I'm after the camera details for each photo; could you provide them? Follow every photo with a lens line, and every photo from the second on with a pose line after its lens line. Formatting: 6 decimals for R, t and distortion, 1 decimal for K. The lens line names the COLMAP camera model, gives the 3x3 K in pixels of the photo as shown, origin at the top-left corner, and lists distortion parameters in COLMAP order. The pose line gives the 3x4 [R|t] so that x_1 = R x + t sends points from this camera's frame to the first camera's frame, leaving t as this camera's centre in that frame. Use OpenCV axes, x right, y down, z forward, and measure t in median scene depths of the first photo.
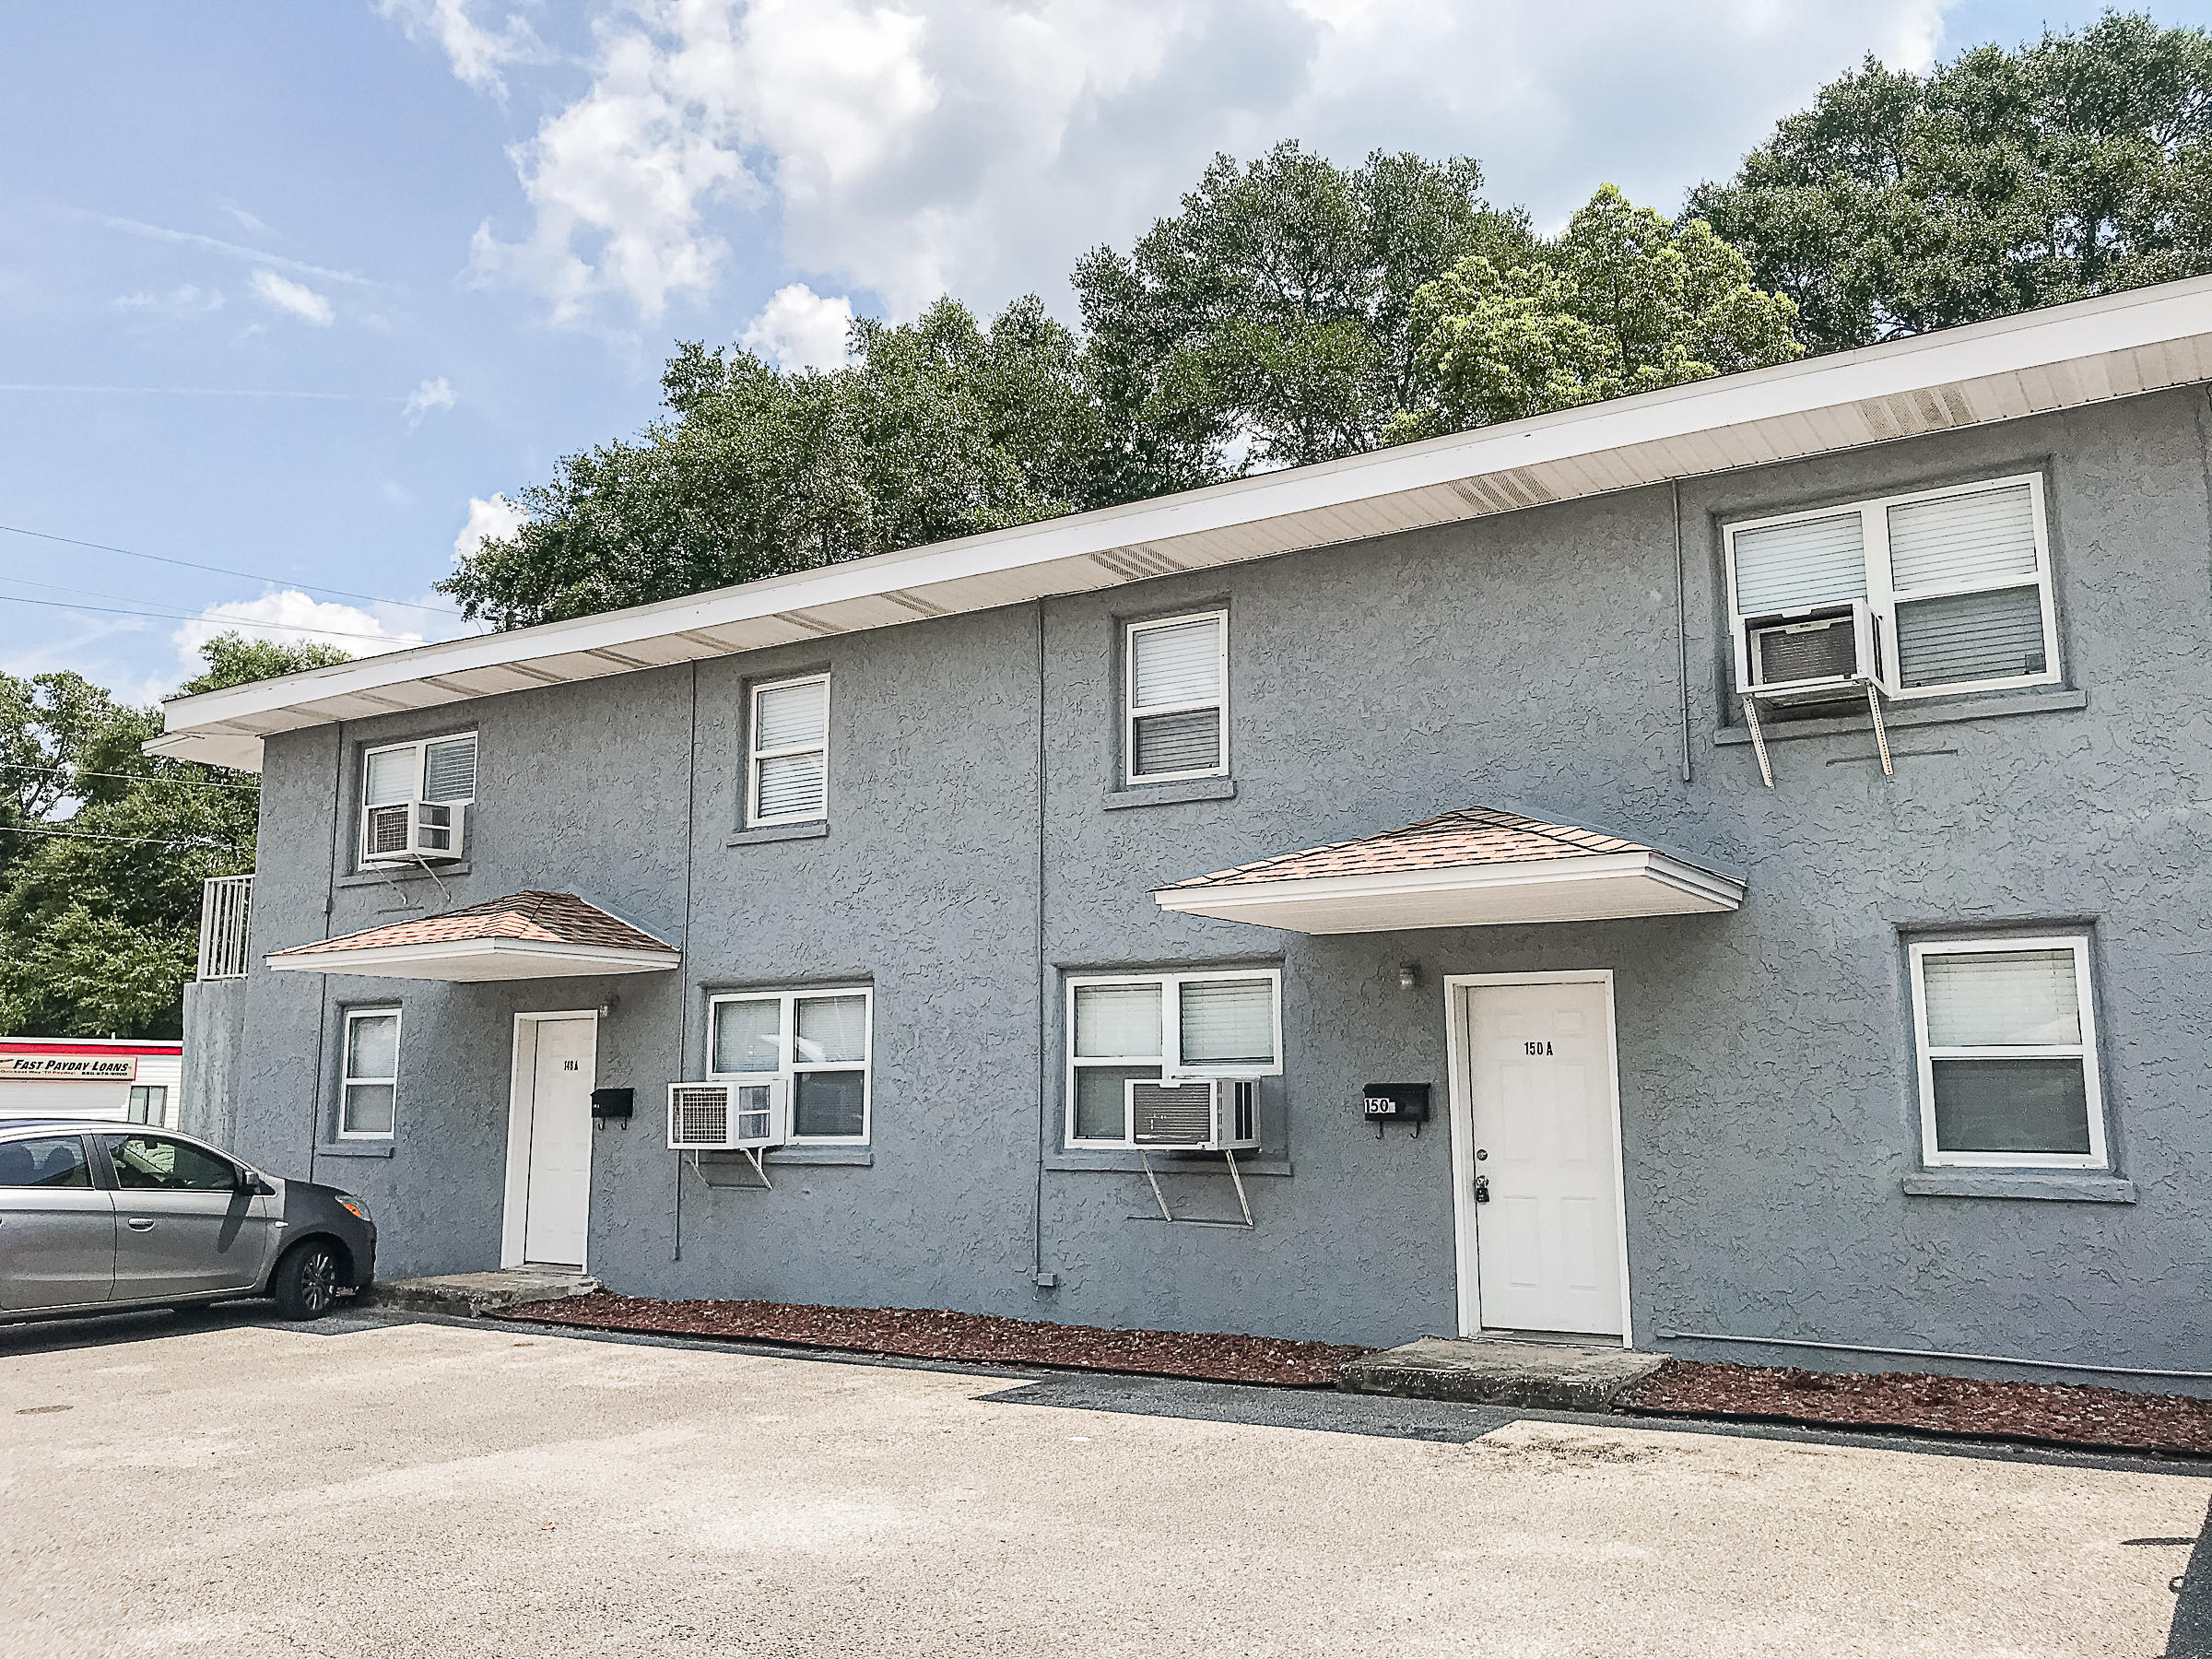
lens RADIAL K [[1855.3, 0, 1103.2], [0, 1855.3, 882.2], [0, 0, 1]] dist [-0.001065, -0.002054]
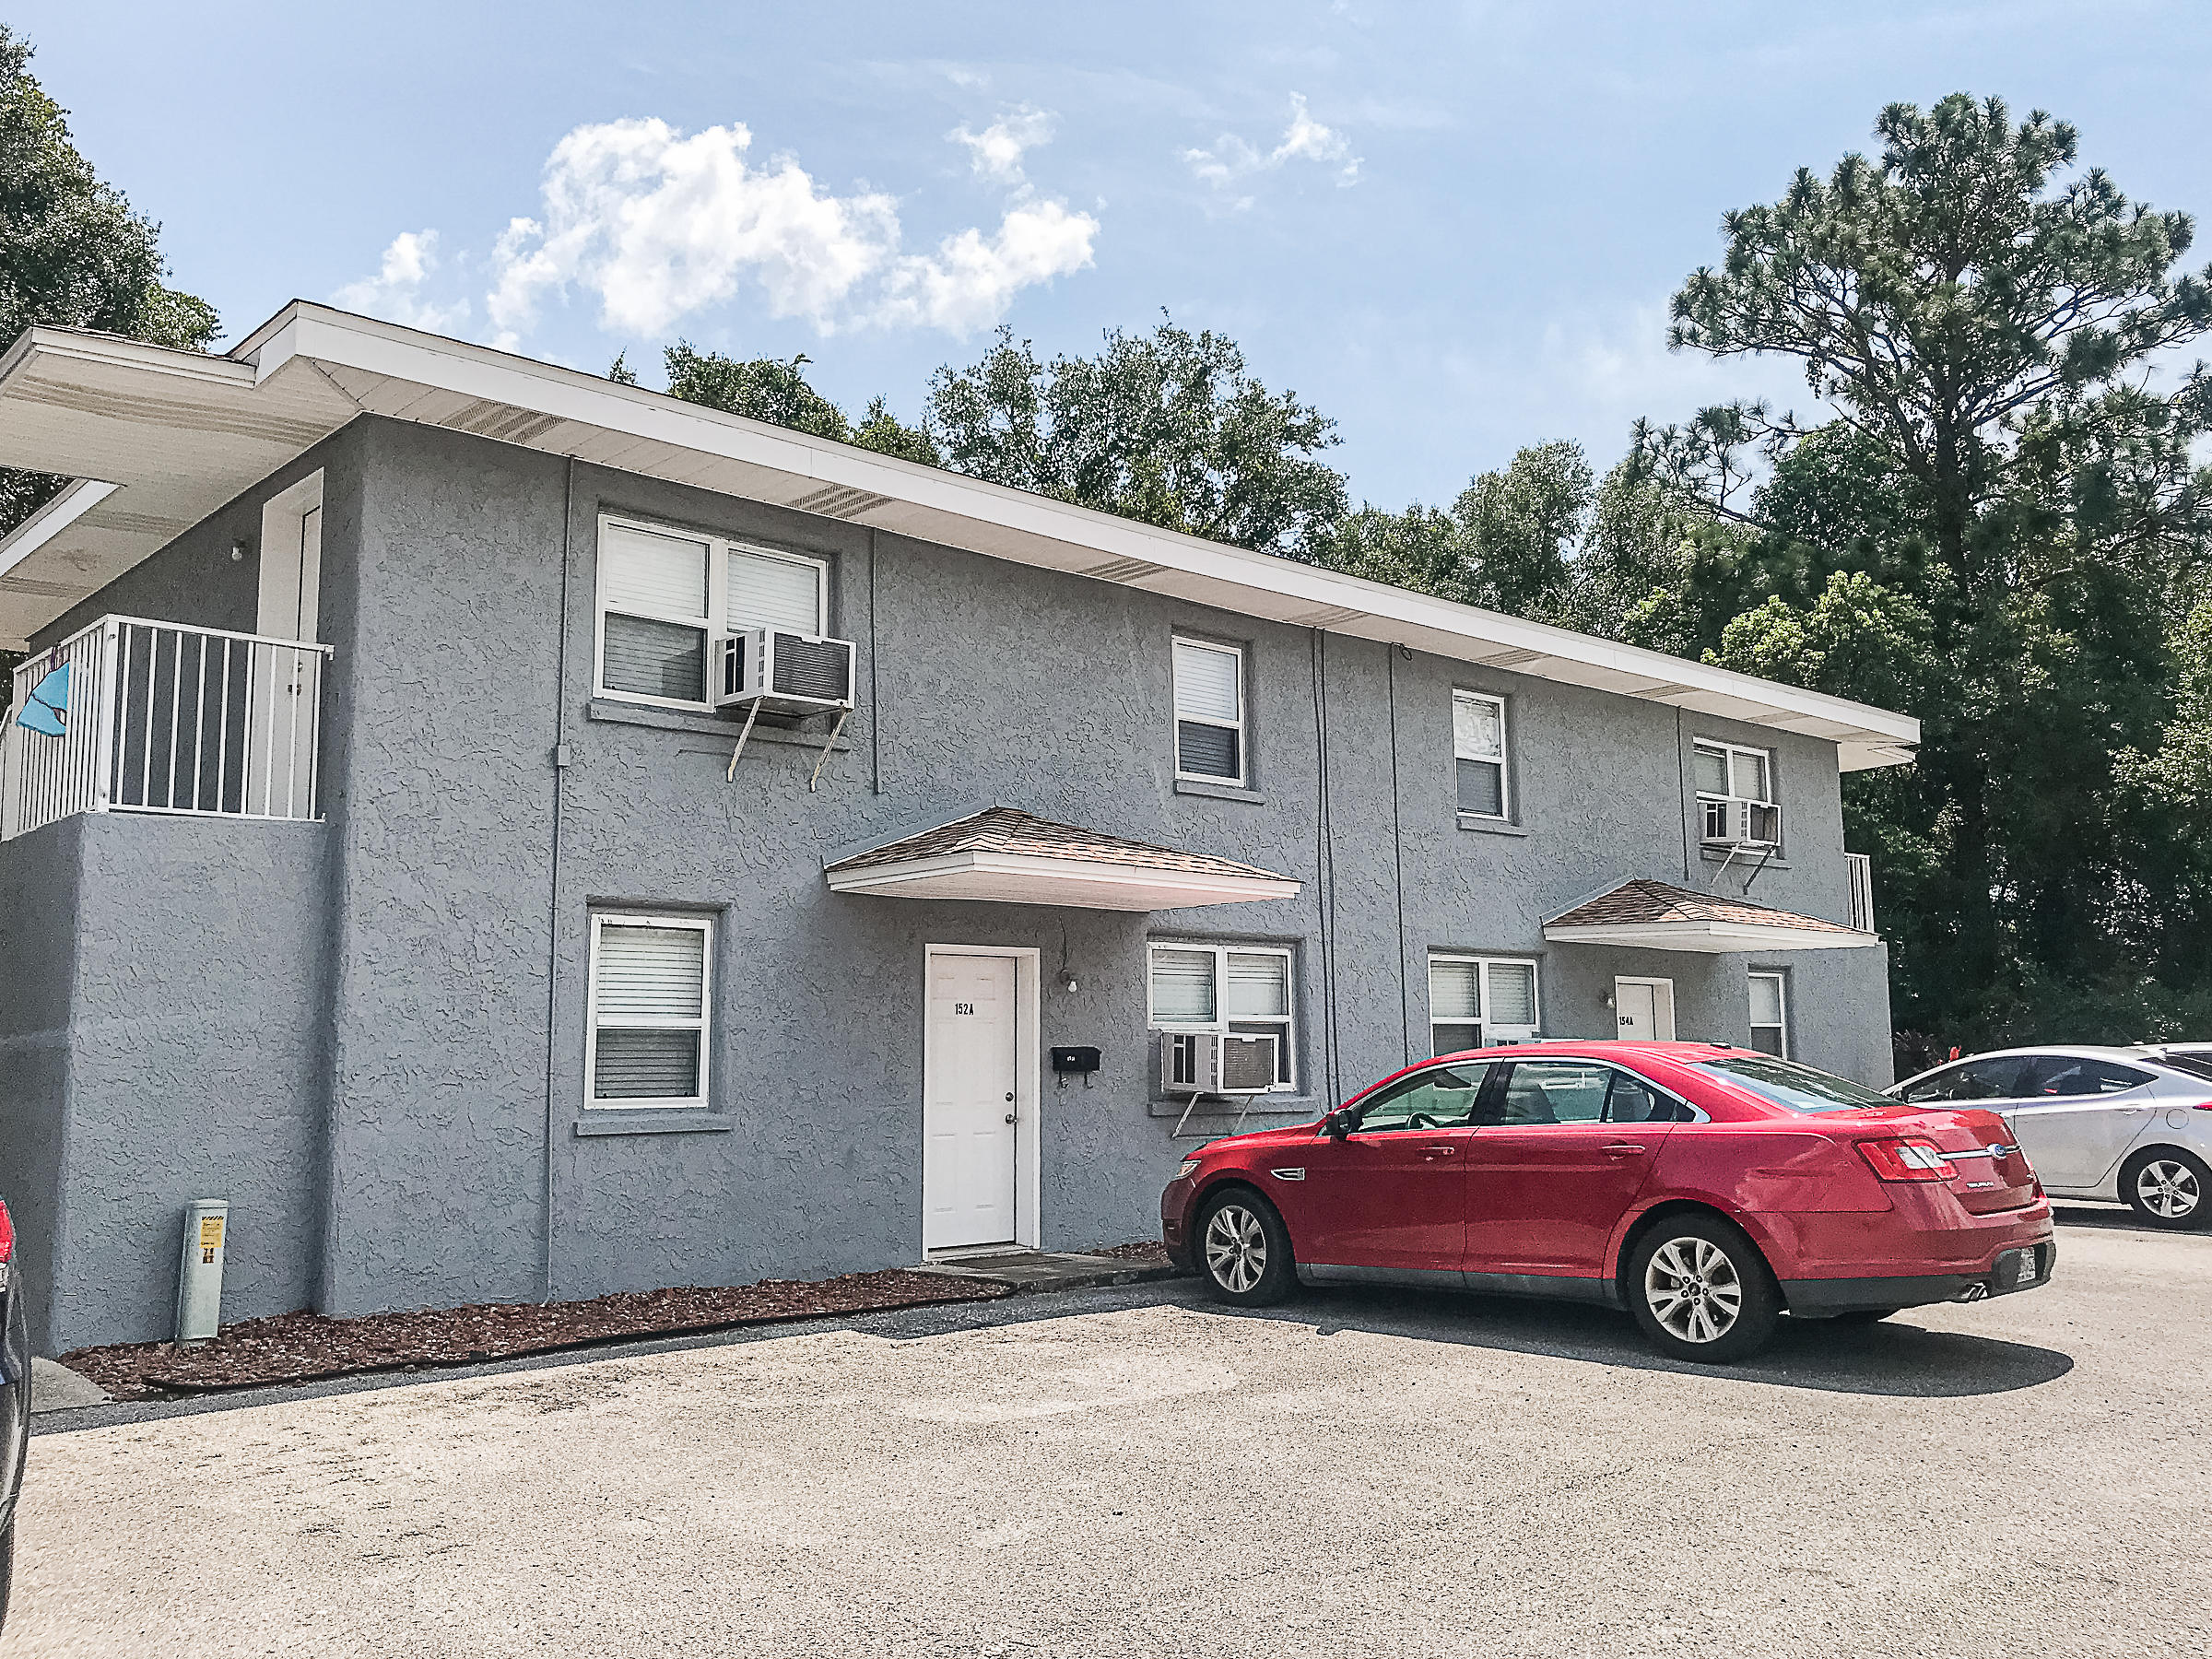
lens RADIAL K [[1886.5, 0, 1108.9], [0, 1886.5, 813.0], [0, 0, 1]] dist [0.055682, -0.005364]
pose [[0.254068, 0.124888, 0.959089, -0.881950], [-0.119370, 0.988096, -0.097043, 0.069881], [-0.959792, -0.089831, 0.265952, 0.587446]]
